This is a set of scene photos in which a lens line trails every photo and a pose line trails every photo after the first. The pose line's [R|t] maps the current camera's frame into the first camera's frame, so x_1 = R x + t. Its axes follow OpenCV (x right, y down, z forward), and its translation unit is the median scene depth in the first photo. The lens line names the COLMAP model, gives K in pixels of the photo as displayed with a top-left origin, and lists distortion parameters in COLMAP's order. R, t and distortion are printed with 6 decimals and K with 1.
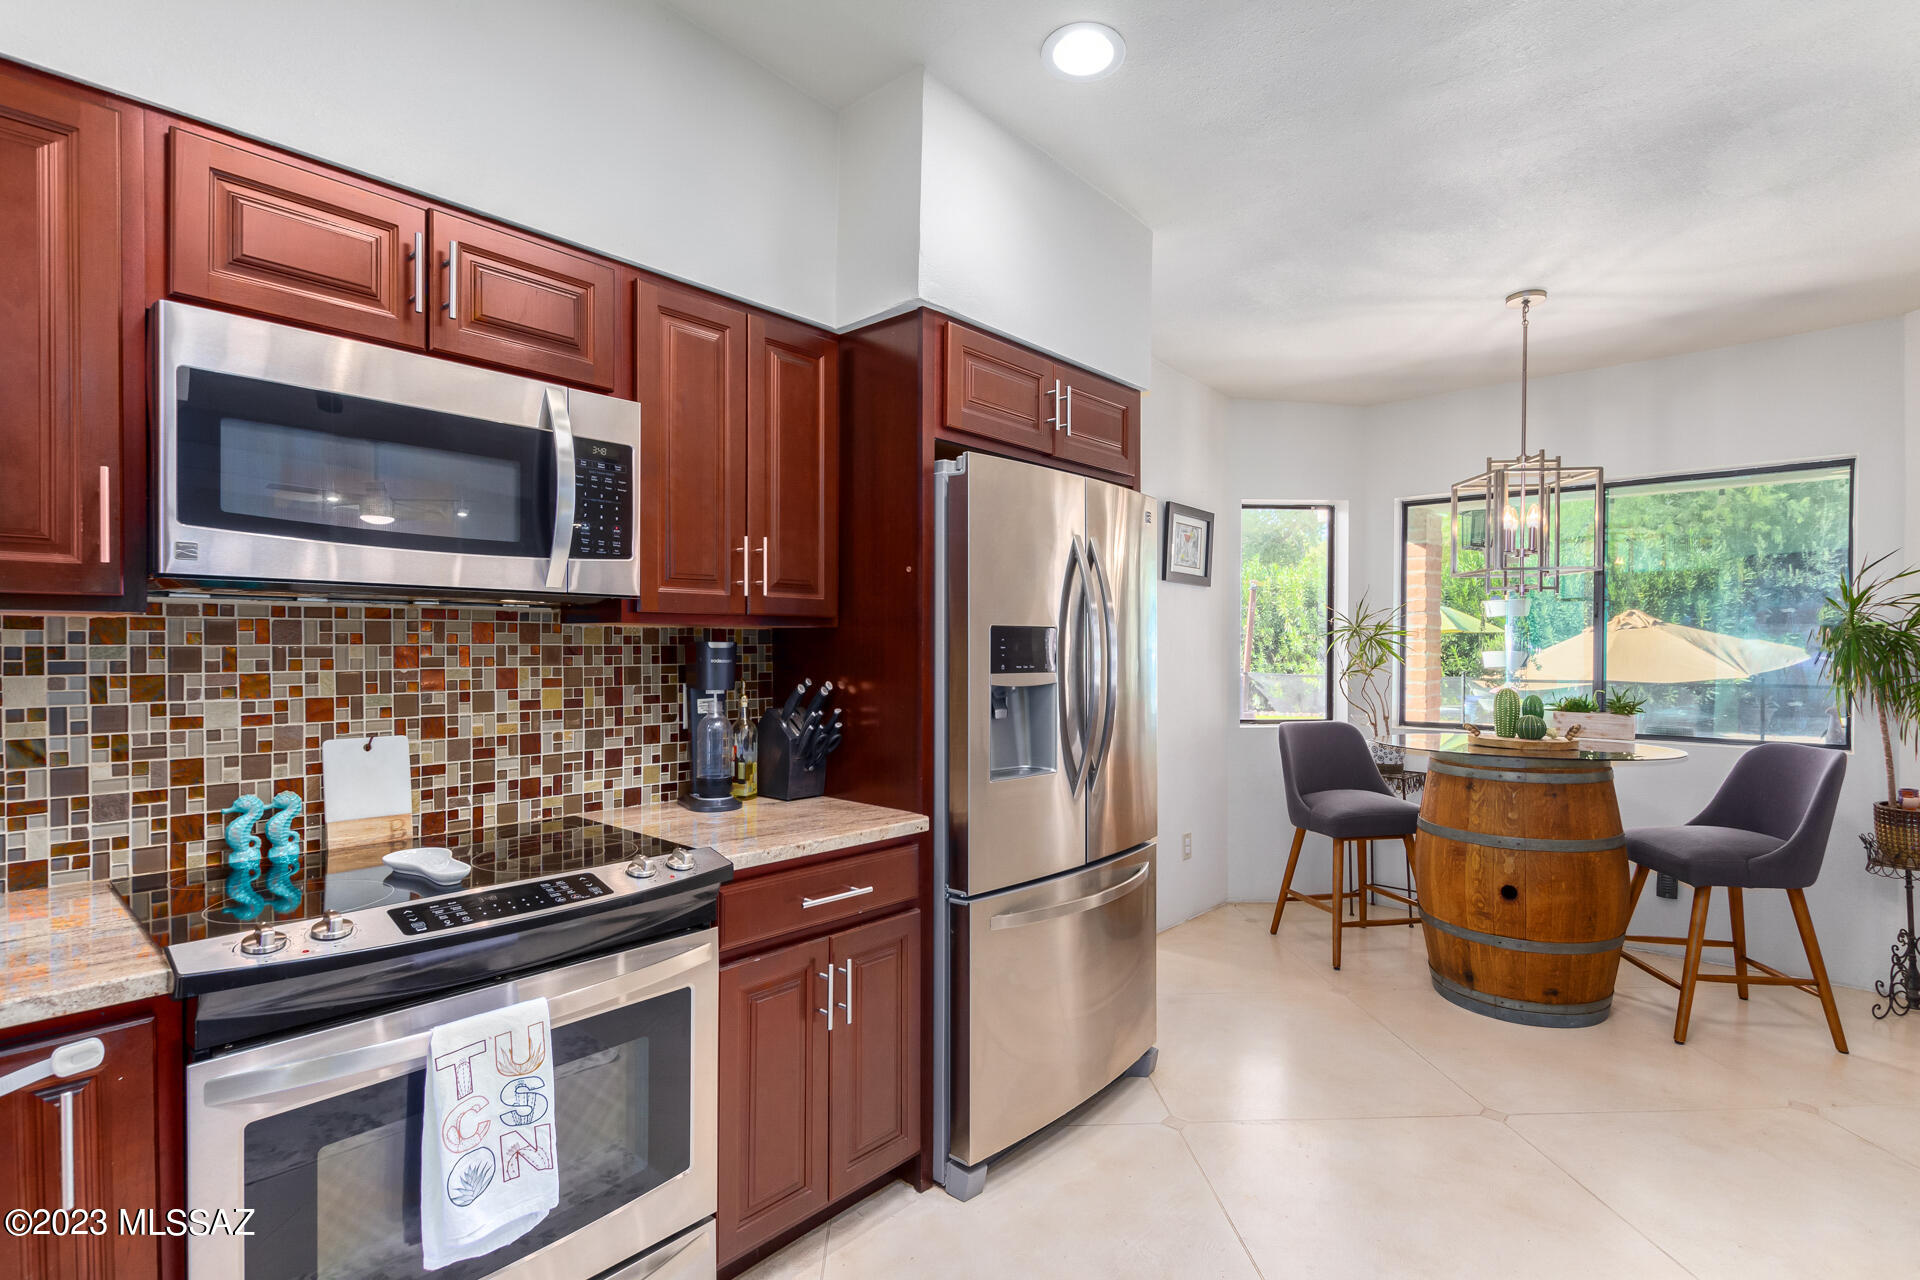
lens RADIAL K [[917.0, 0, 960.0], [0, 917.0, 640.0], [0, 0, 1]] dist [0.001180, -0.000149]
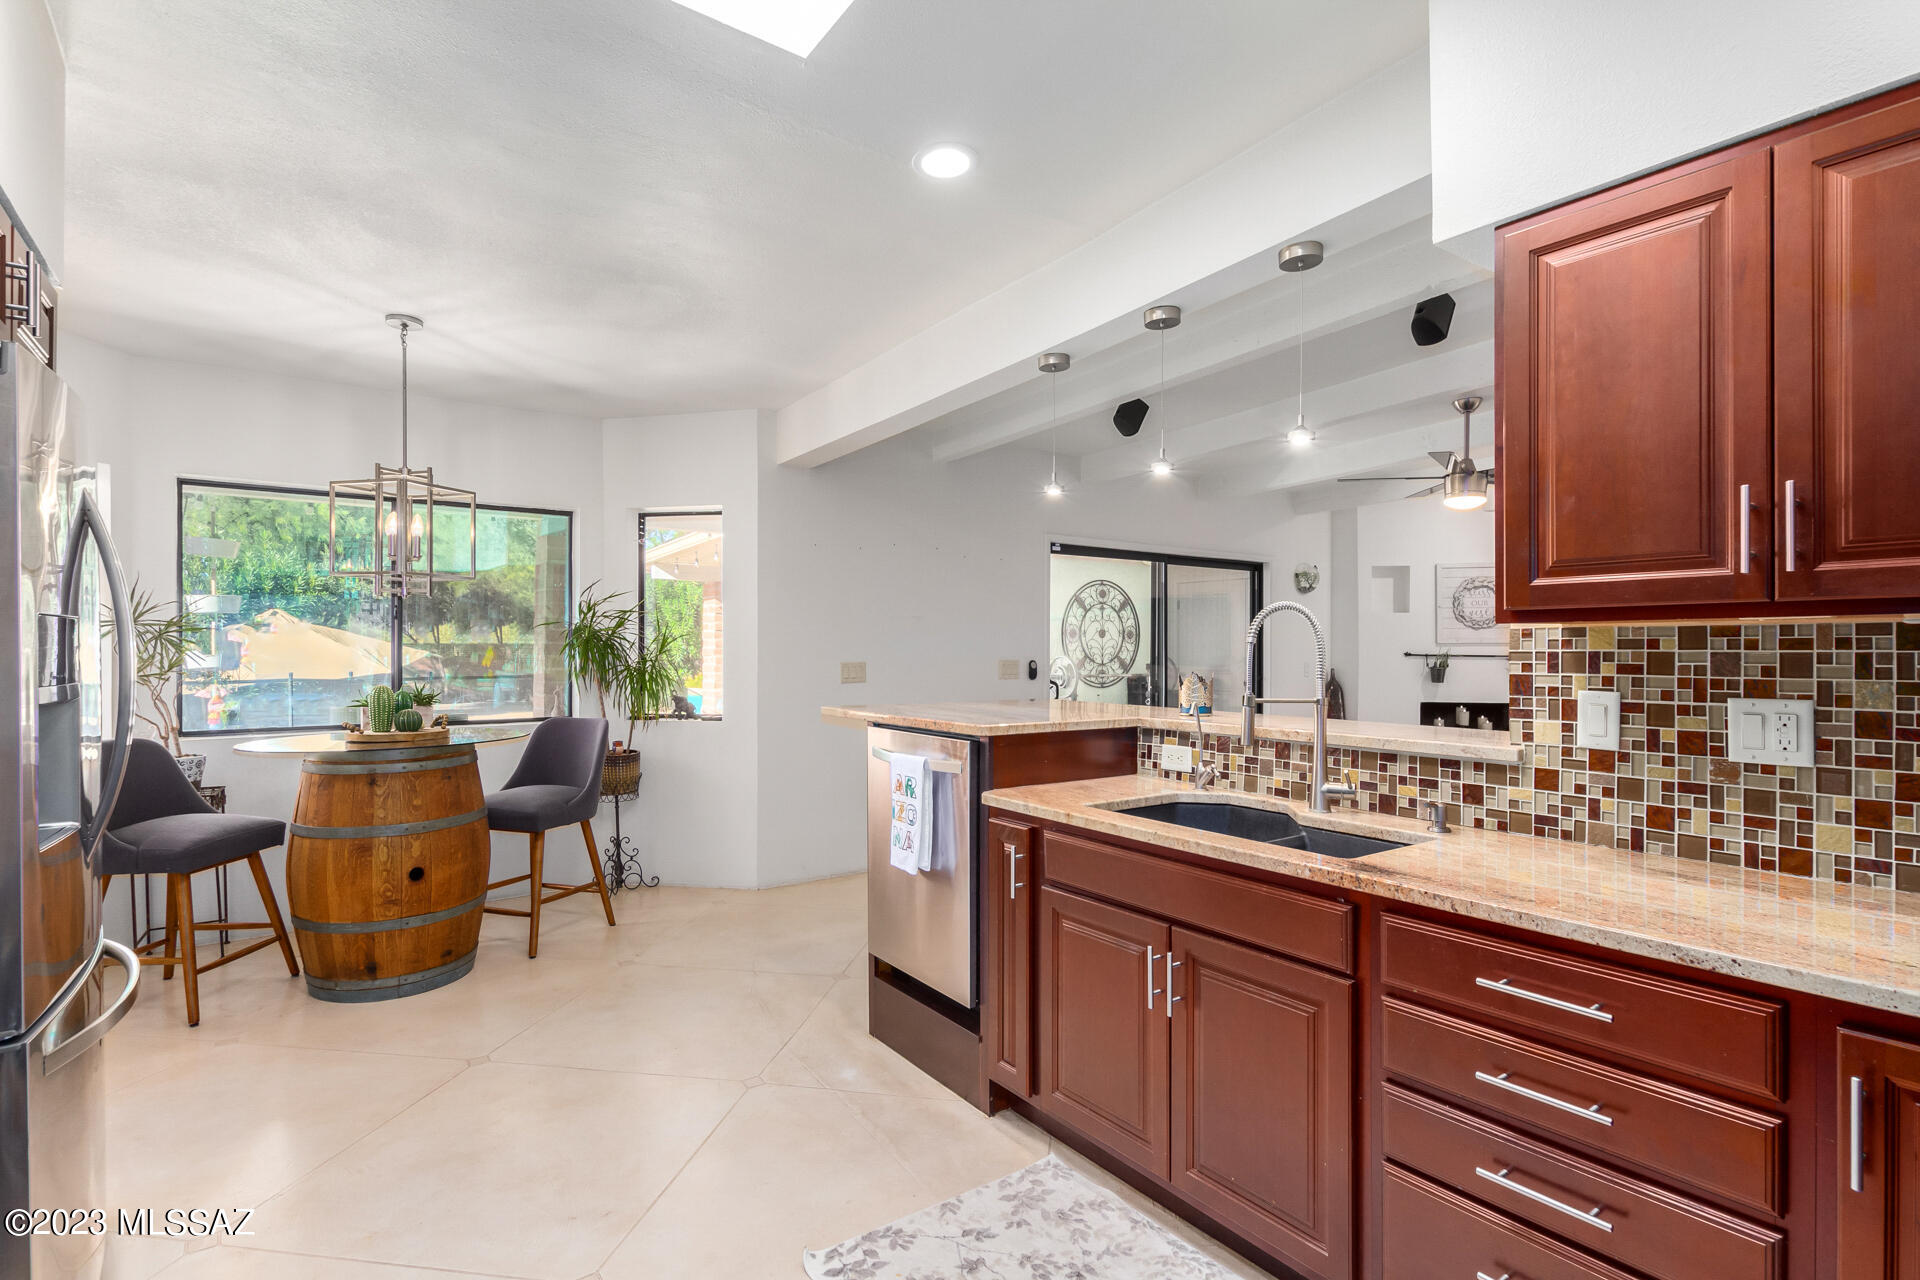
lens RADIAL K [[931.5, 0, 952.6], [0, 931.5, 629.4], [0, 0, 1]] dist [0.001961, -0.001301]
pose [[0.207276, 0.016188, 0.978148, -0.337891], [-0.005558, 0.999866, -0.015370, 0.001338], [-0.978267, -0.002251, 0.207339, 0.153777]]
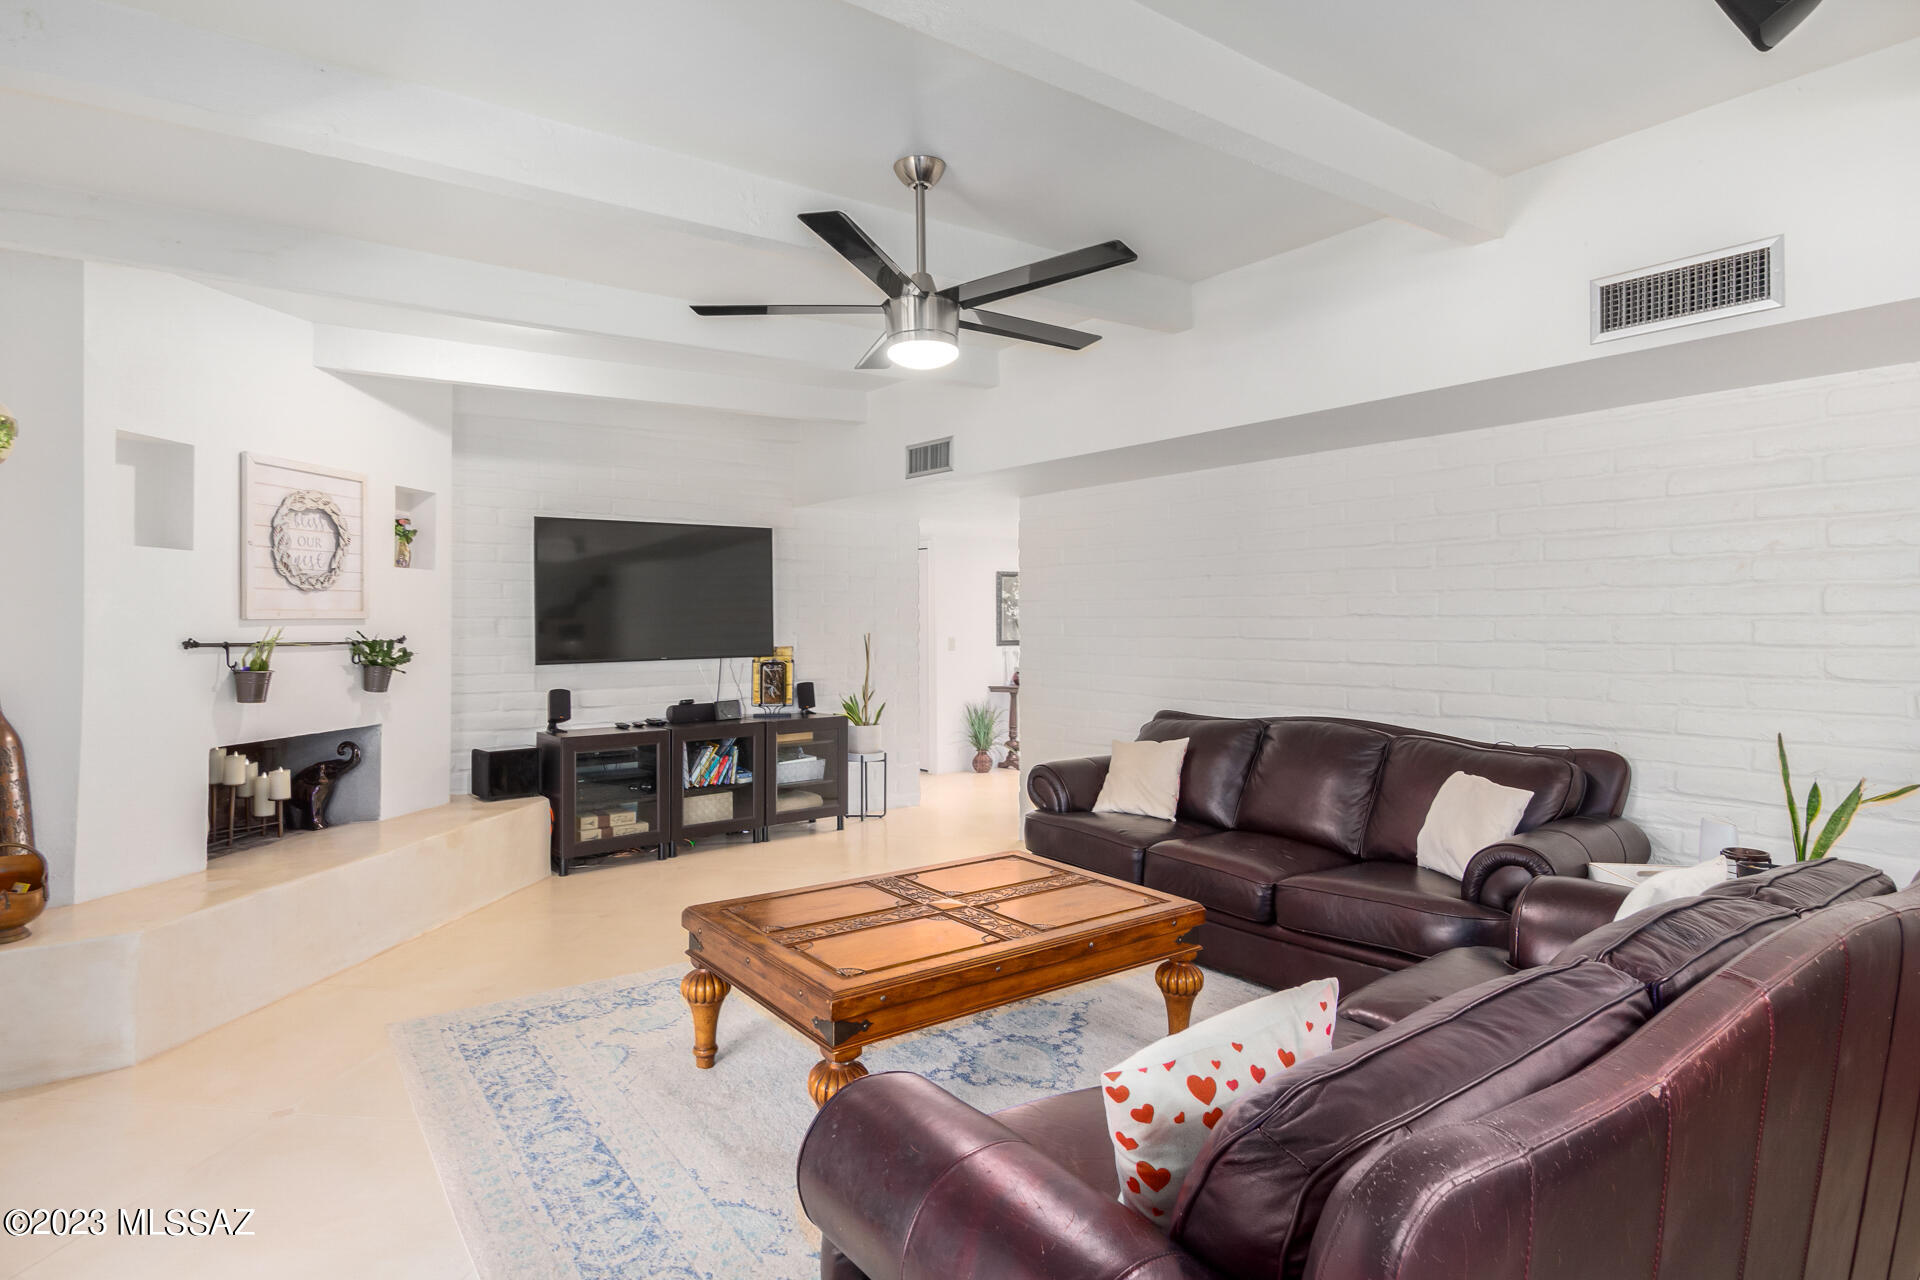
lens RADIAL K [[1010.4, 0, 953.4], [0, 1010.4, 639.4], [0, 0, 1]] dist [0.002301, -0.000016]
pose [[-0.989159, 0.002187, 0.146835, 1.220270], [0.003380, 0.999963, 0.007876, 0.011260], [-0.146812, 0.008286, -0.989130, 0.521595]]
